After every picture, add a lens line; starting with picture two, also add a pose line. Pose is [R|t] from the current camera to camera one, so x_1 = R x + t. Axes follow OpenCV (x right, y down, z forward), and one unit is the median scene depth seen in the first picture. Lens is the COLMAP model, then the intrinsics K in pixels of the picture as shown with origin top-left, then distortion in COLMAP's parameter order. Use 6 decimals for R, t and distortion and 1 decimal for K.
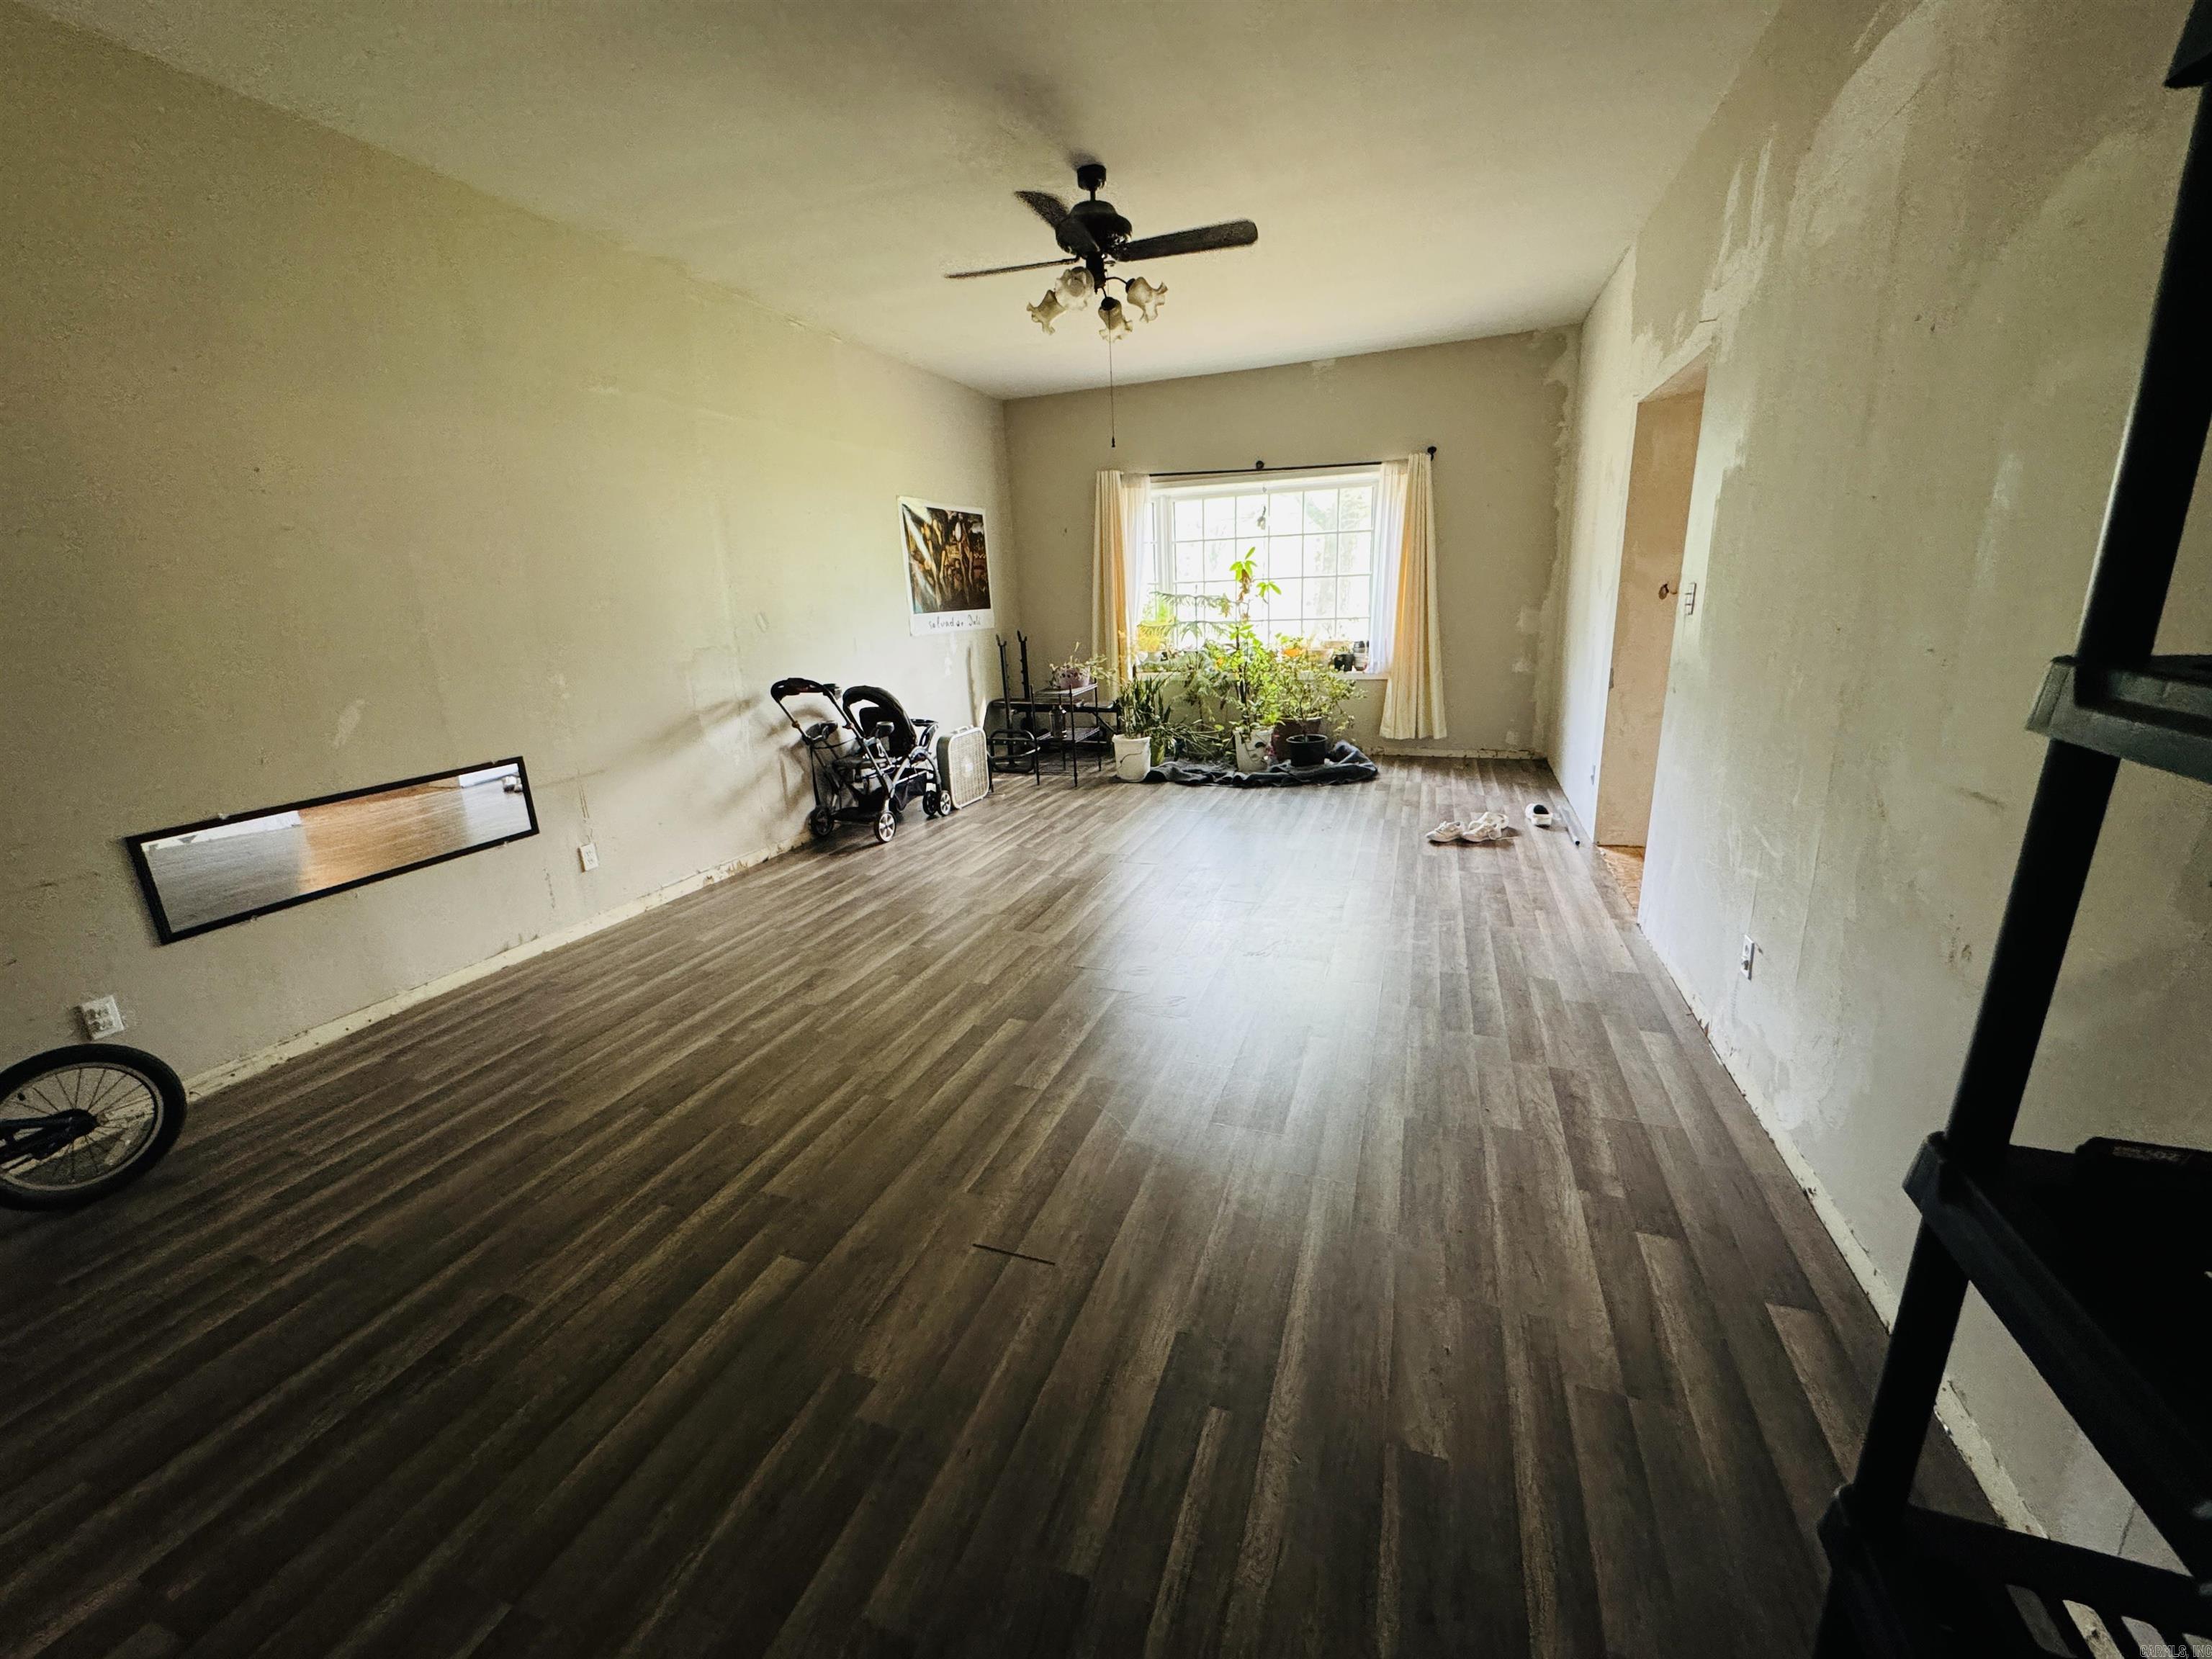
lens RADIAL K [[890.8, 0, 1115.1], [0, 890.8, 827.0], [0, 0, 1]] dist [-0.003186, 0.000489]
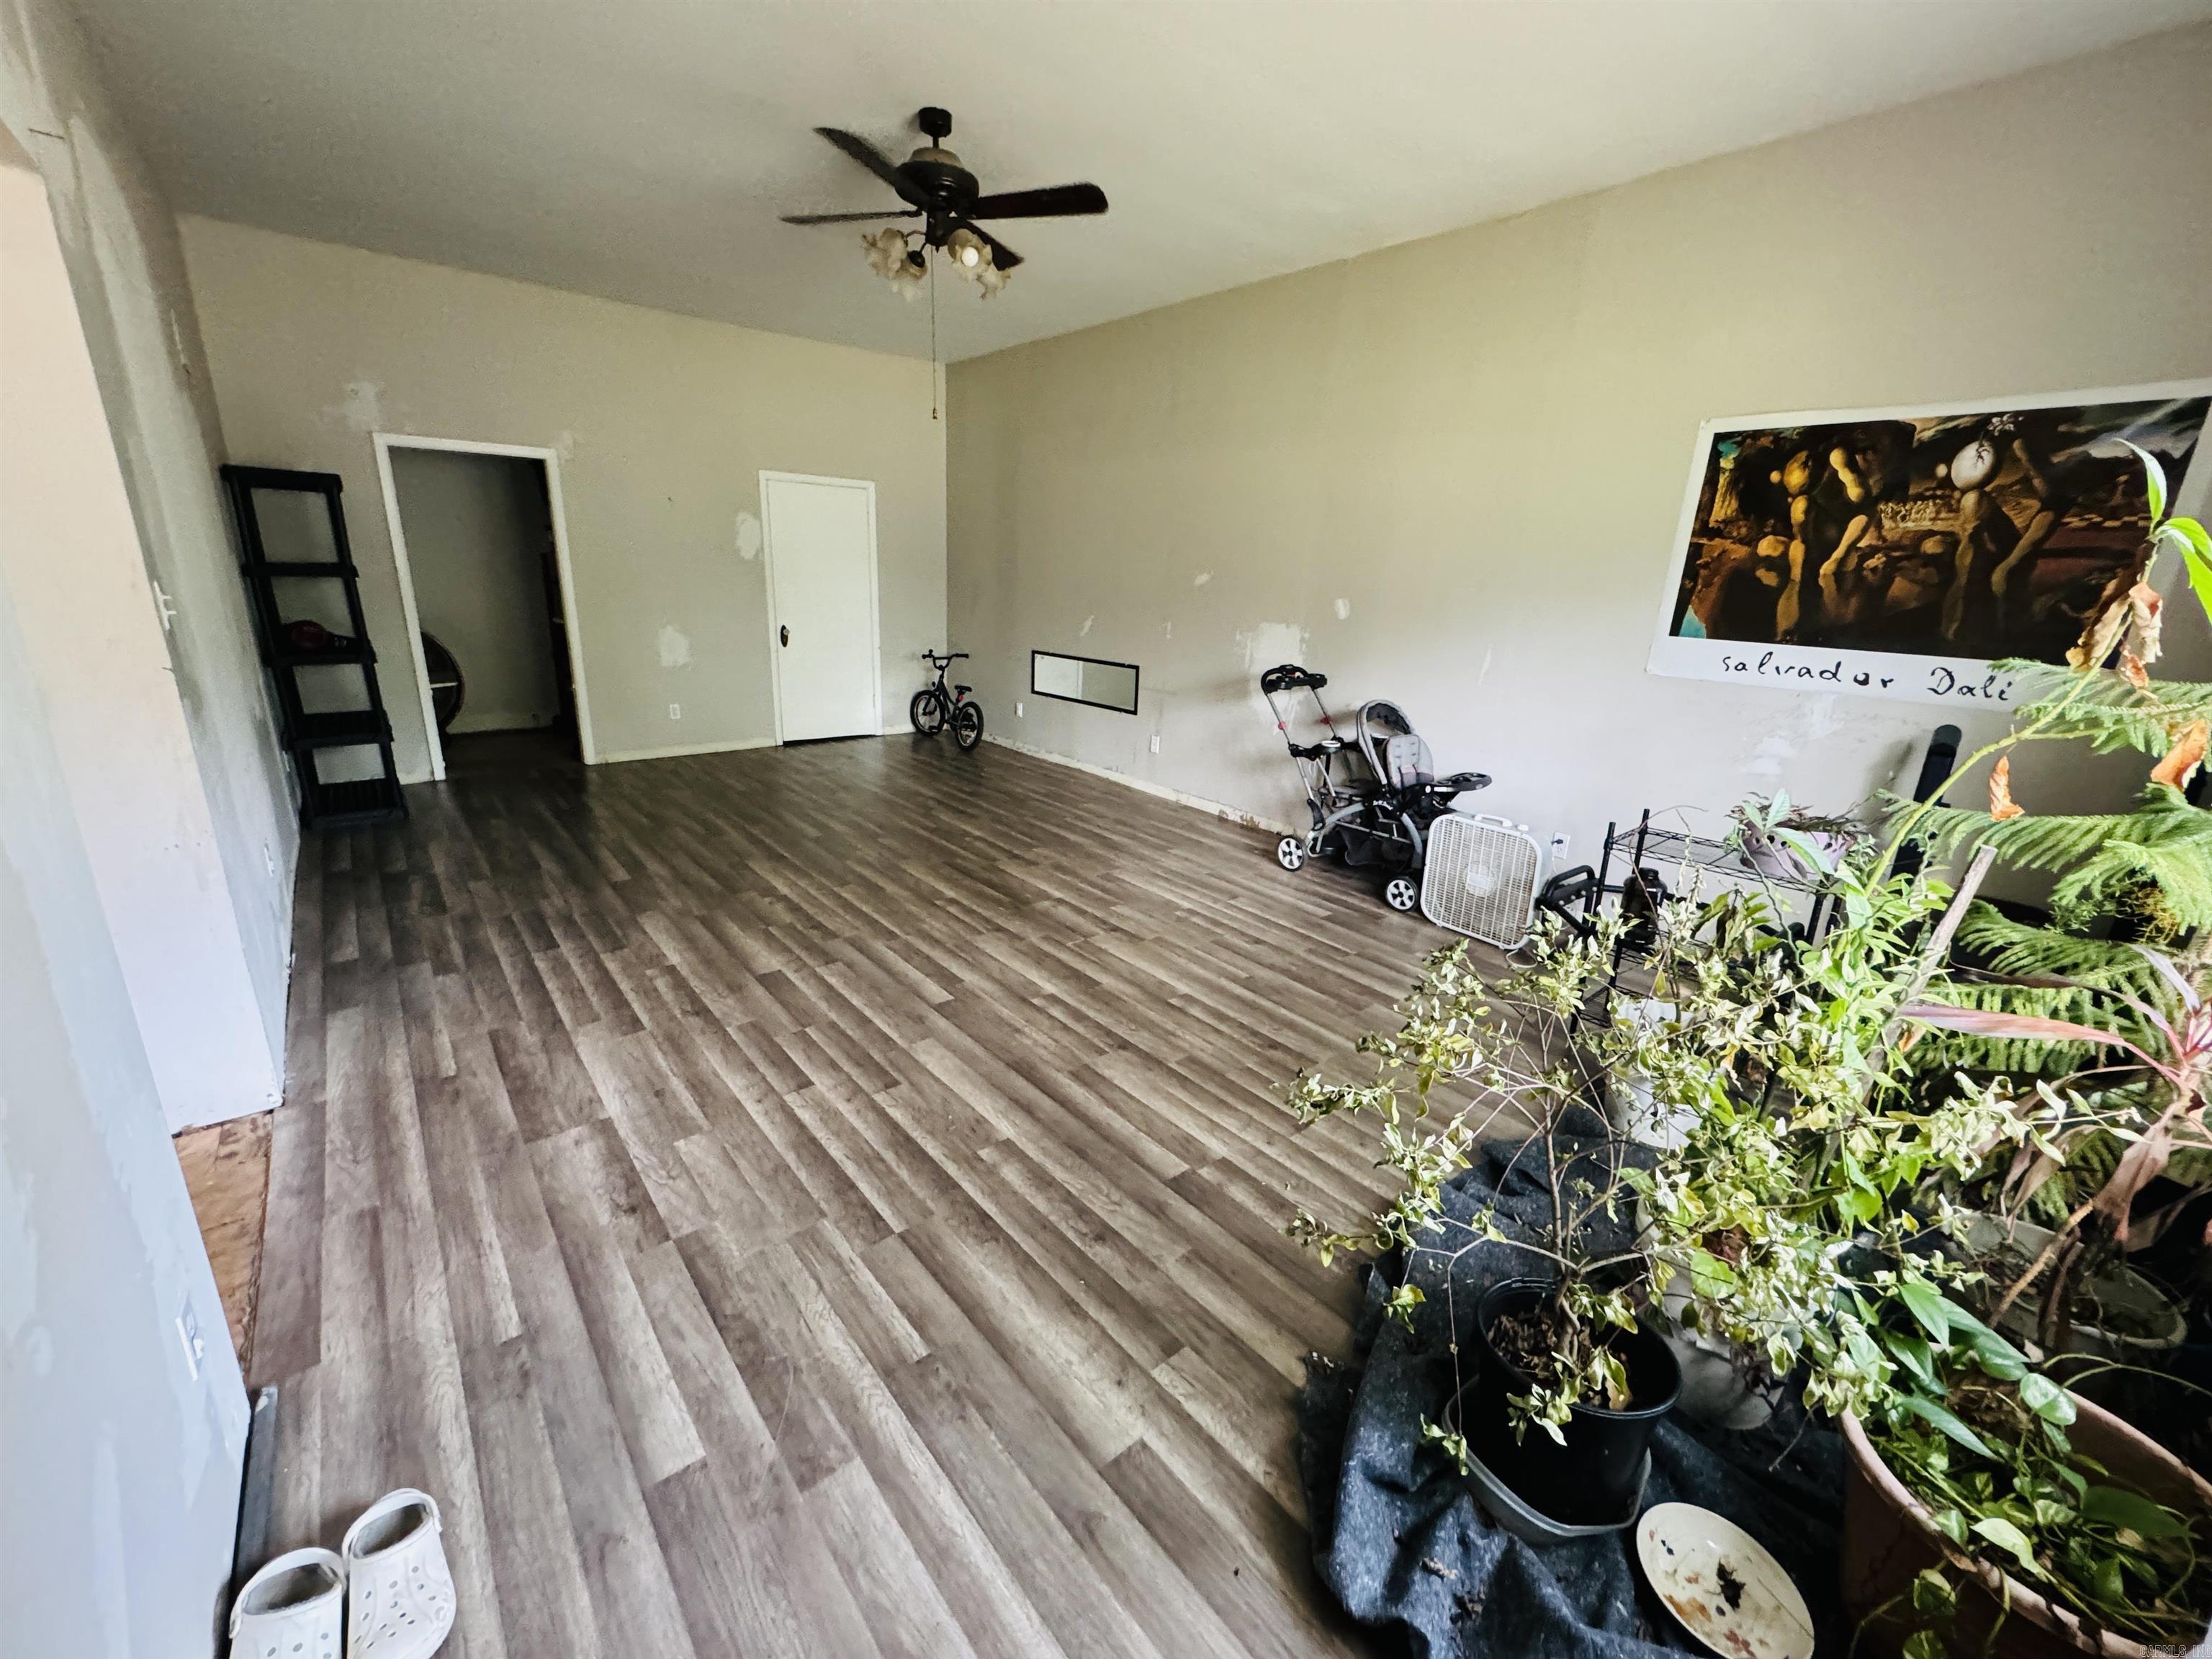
lens RADIAL K [[890.8, 0, 1109.9], [0, 890.8, 832.1], [0, 0, 1]] dist [-0.003186, 0.000489]
pose [[-0.516764, 0.261030, -0.815364, 0.616850], [-0.237991, 0.871049, 0.429691, -0.402792], [0.822384, 0.416098, -0.388004, 1.368968]]
